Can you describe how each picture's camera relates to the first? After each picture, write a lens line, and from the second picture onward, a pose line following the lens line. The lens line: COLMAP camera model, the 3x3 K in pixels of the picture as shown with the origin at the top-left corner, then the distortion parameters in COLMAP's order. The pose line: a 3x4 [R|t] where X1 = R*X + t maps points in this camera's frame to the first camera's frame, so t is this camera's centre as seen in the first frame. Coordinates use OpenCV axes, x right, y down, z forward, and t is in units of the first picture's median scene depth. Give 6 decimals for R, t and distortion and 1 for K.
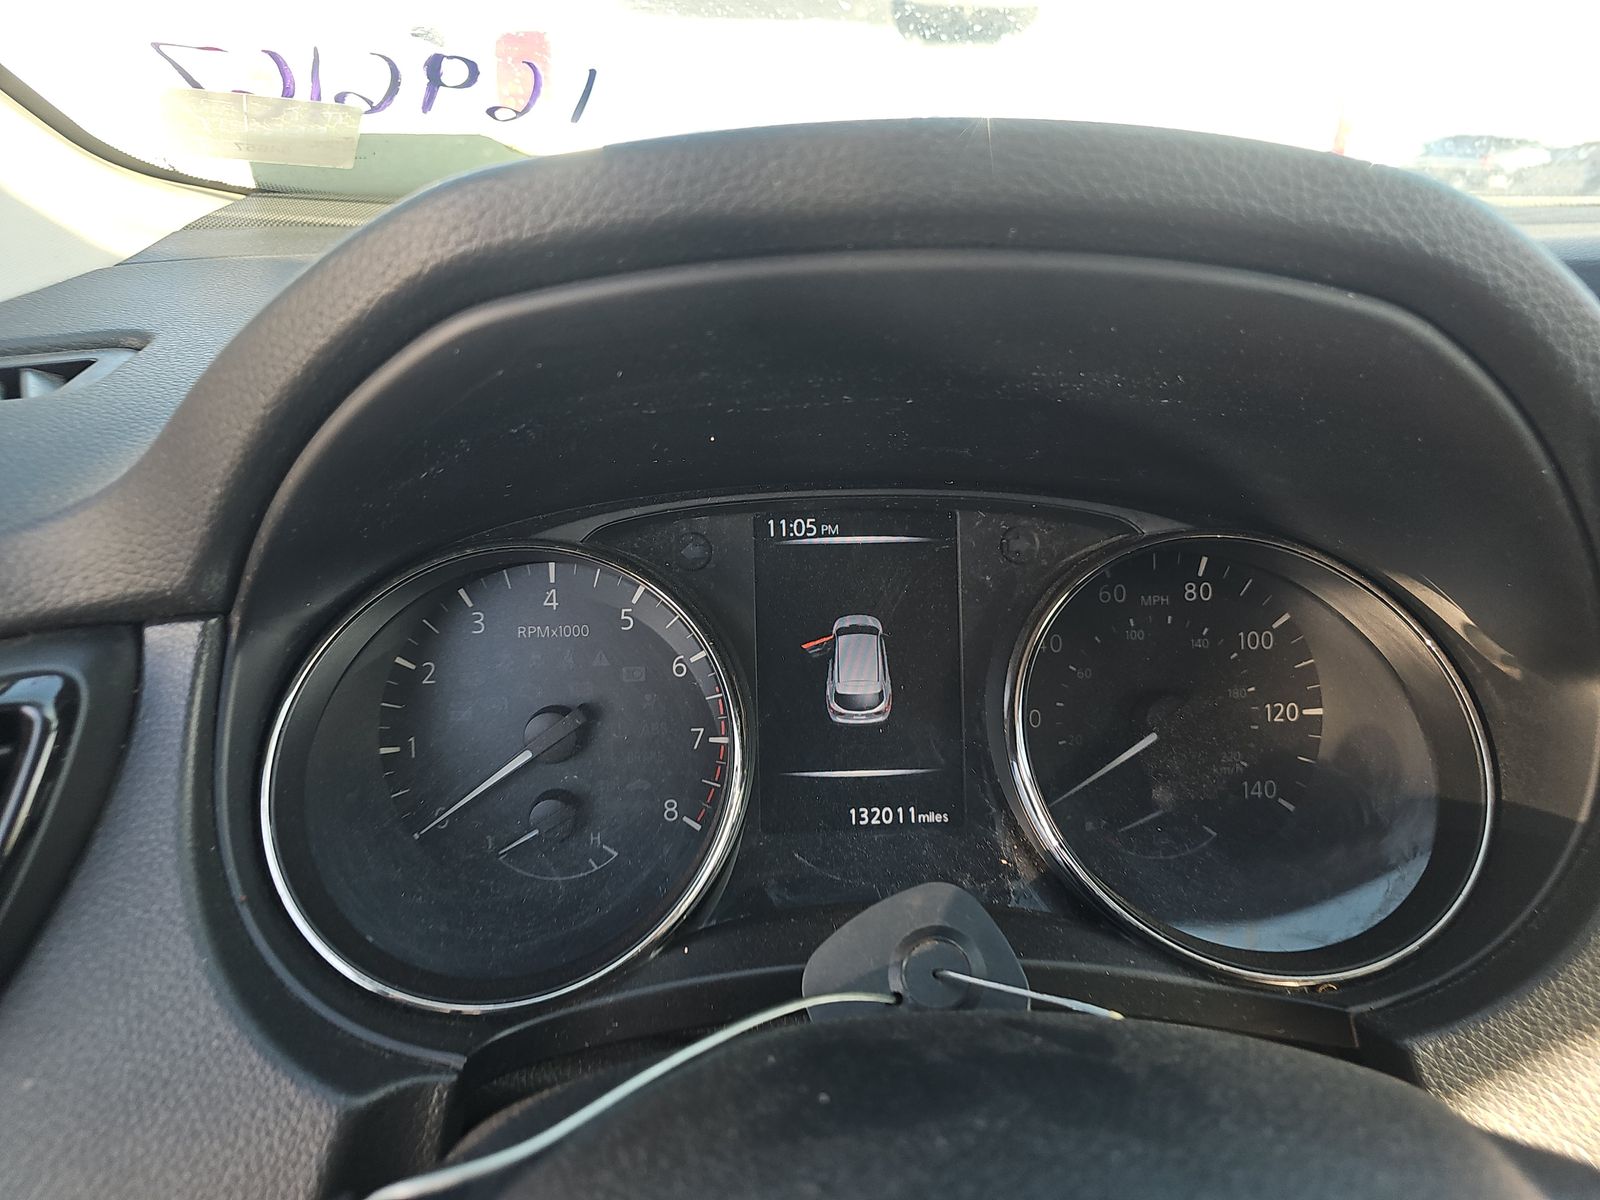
lens RADIAL K [[1051.2, 0, 800.0], [0, 1051.2, 600.0], [0, 0, 1]] dist [0.002972, 0.000708]
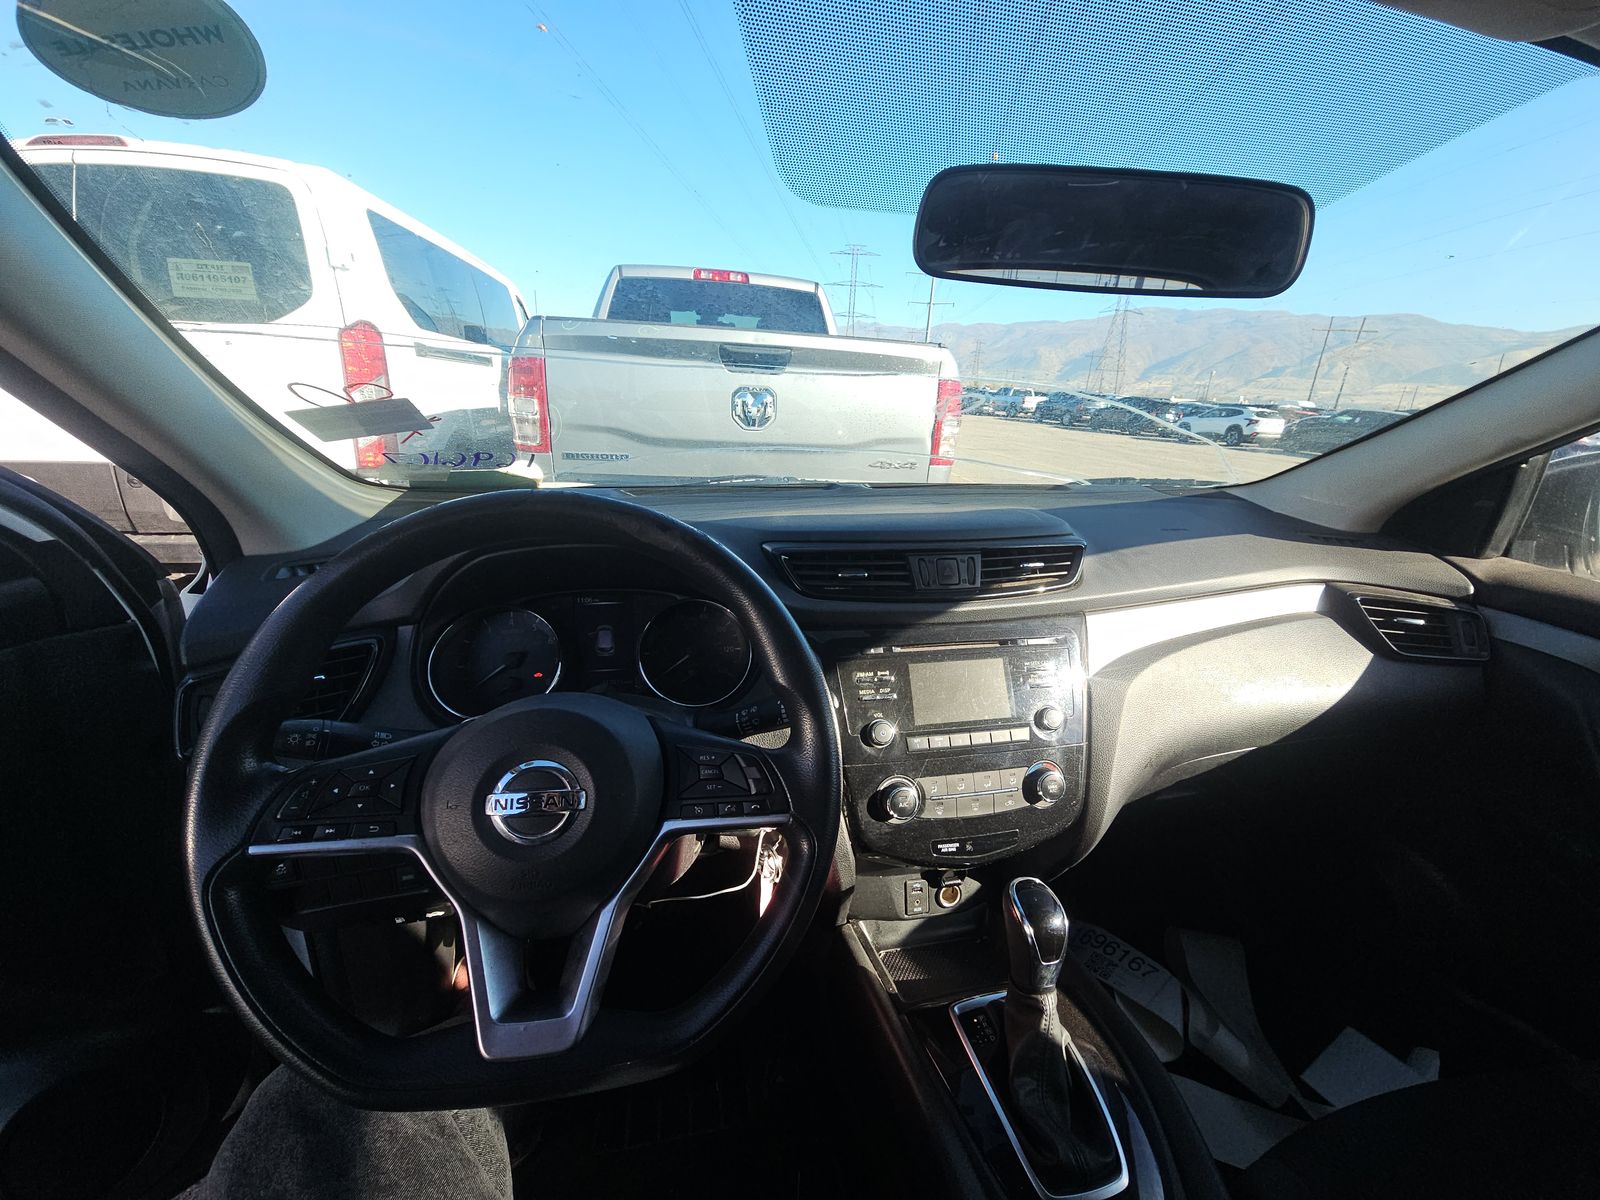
lens RADIAL K [[650.9, 0, 817.7], [0, 650.9, 608.5], [0, 0, 1]] dist [0.008781, -0.006641]
pose [[0.988858, -0.017788, 0.147797, 0.445638], [0.028349, 0.997168, -0.069663, 0.134749], [-0.146140, 0.073077, 0.986561, -1.275549]]
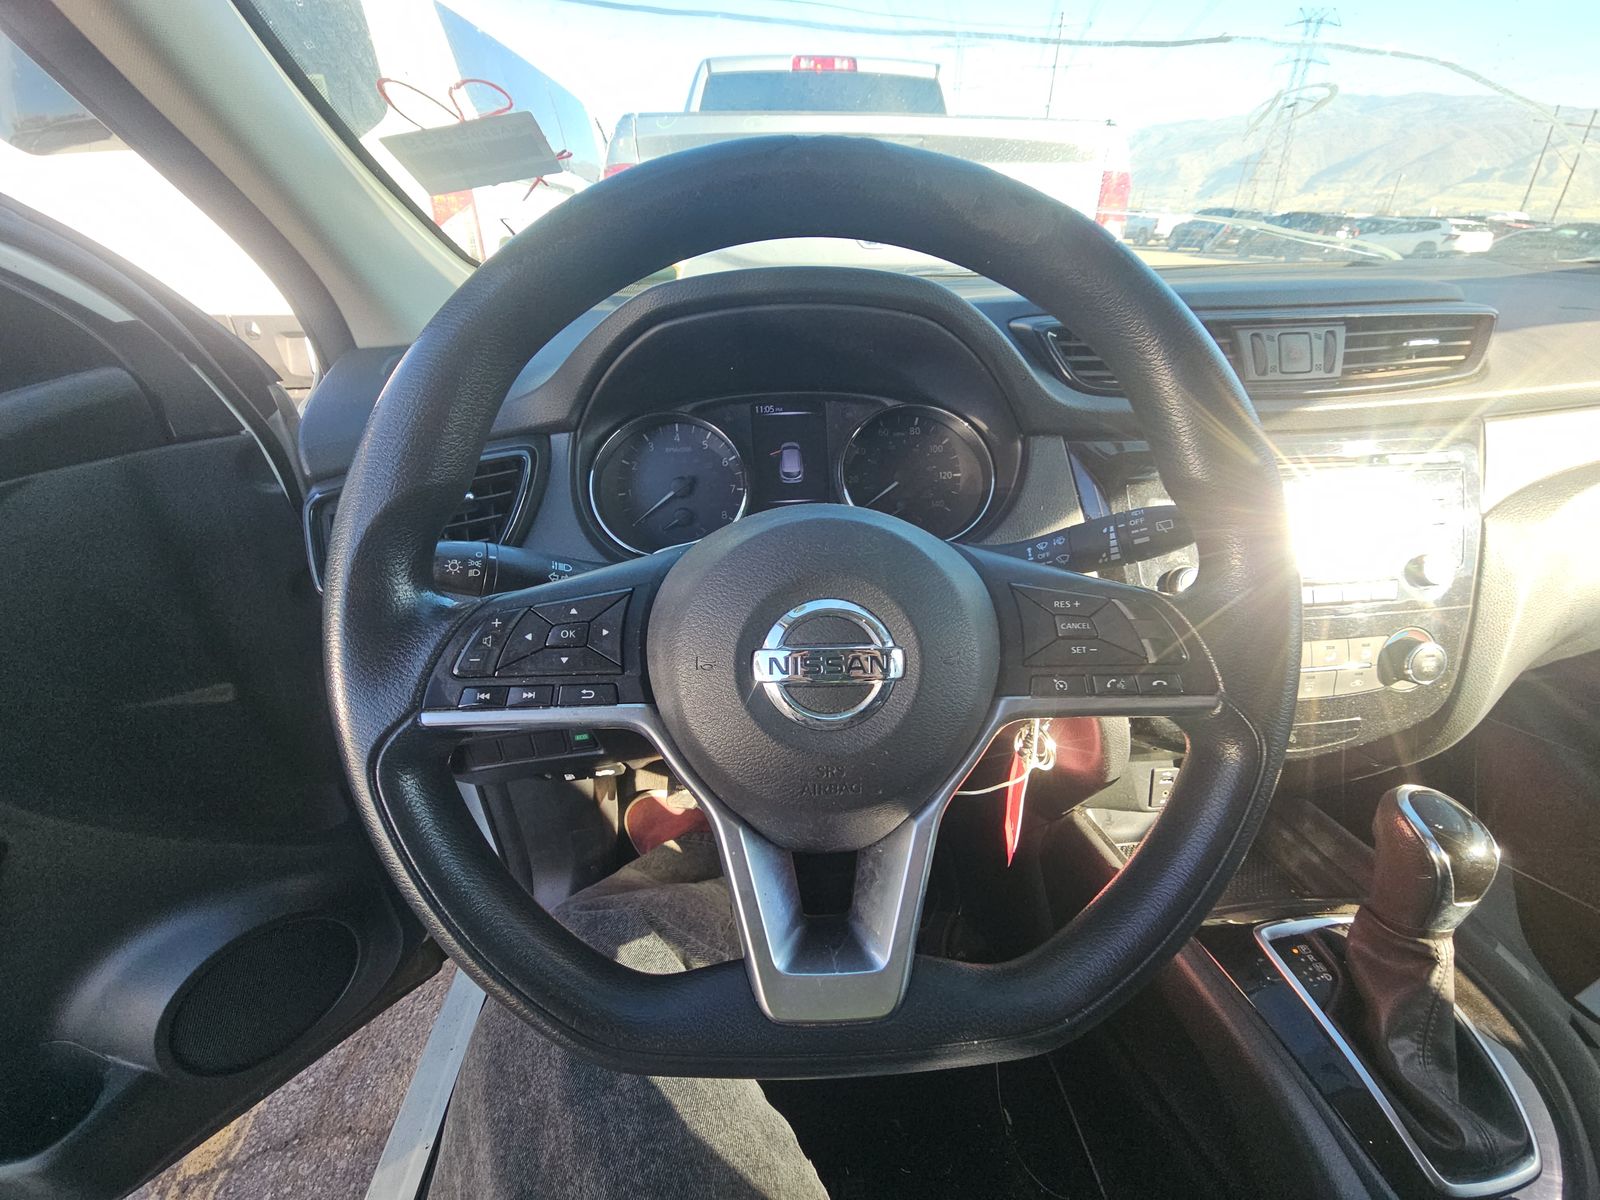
lens RADIAL K [[650.9, 0, 817.7], [0, 650.9, 608.5], [0, 0, 1]] dist [0.008781, -0.006641]
pose [[0.999623, -0.023633, 0.013974, 0.094420], [0.021603, 0.991159, 0.130906, 0.226416], [-0.016944, -0.130555, 0.991296, -0.745066]]
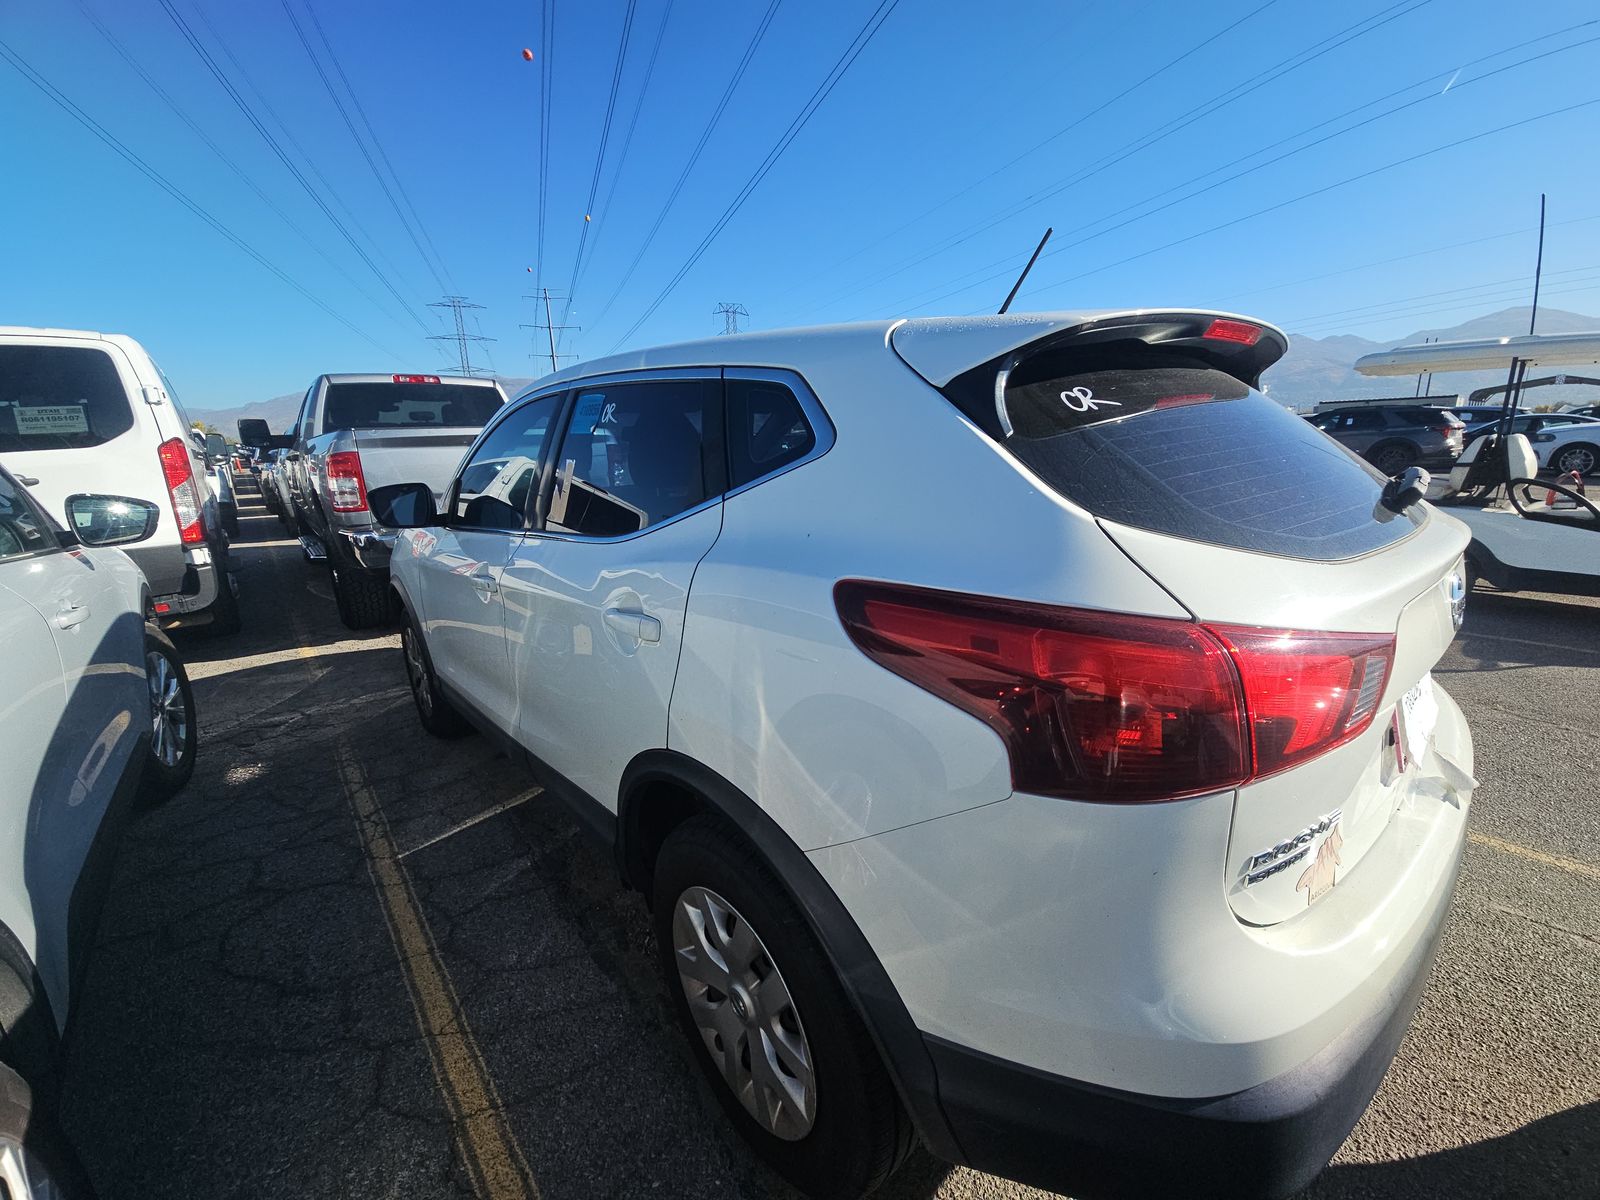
lens RADIAL K [[650.9, 0, 817.7], [0, 650.9, 608.5], [0, 0, 1]] dist [0.008781, -0.006641]
pose [[0.789747, -0.197564, 0.580748, -2.369483], [0.281147, 0.958005, -0.056423, 2.534537], [-0.545212, 0.207835, 0.812126, -7.614905]]
